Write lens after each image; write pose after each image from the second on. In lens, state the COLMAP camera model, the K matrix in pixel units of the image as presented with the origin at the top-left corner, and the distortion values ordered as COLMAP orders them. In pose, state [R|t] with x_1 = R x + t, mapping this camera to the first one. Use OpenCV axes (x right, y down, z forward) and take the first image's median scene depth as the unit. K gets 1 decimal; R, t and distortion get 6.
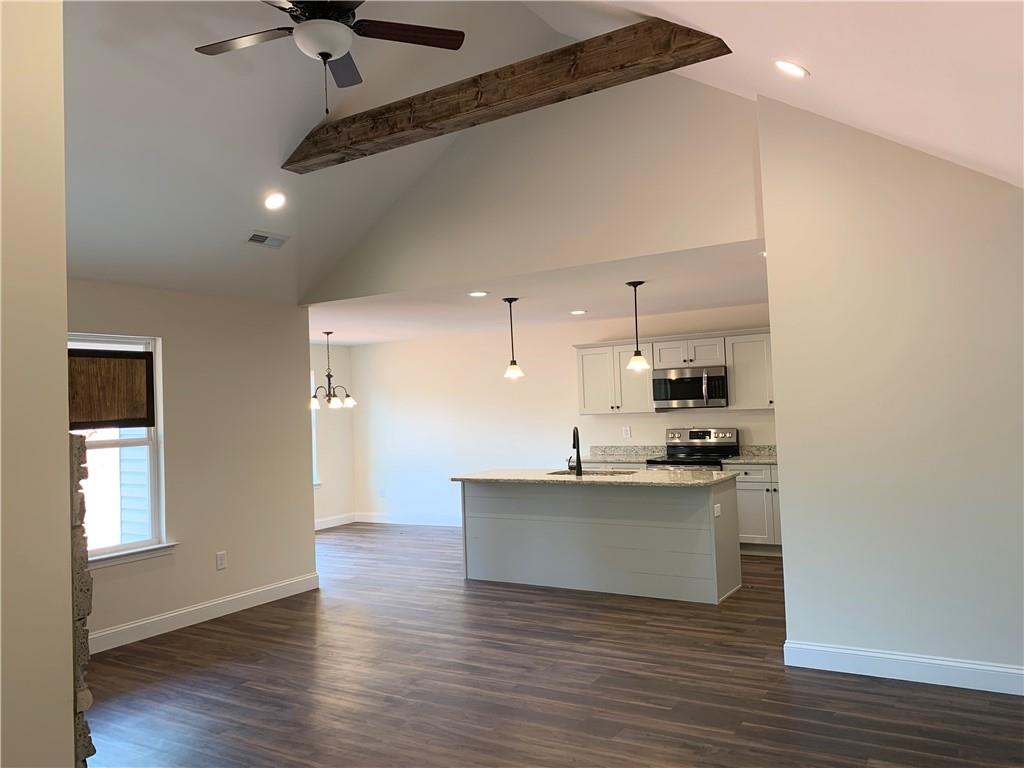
lens RADIAL K [[780.9, 0, 512.0], [0, 780.9, 384.0], [0, 0, 1]] dist [0.102697, -0.176061]
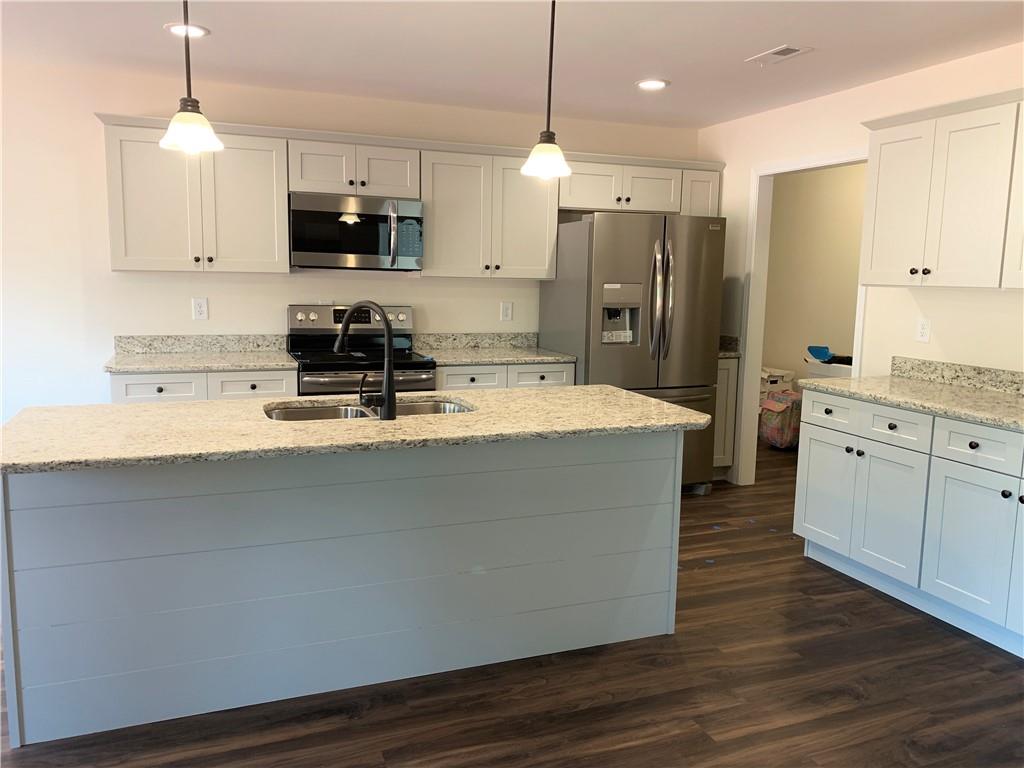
lens RADIAL K [[780.9, 0, 512.0], [0, 780.9, 384.0], [0, 0, 1]] dist [0.102697, -0.176061]
pose [[0.596786, -0.062804, 0.799939, -0.167521], [-0.065911, 0.989726, 0.126877, 0.033559], [-0.799689, -0.128443, 0.586516, 0.567931]]
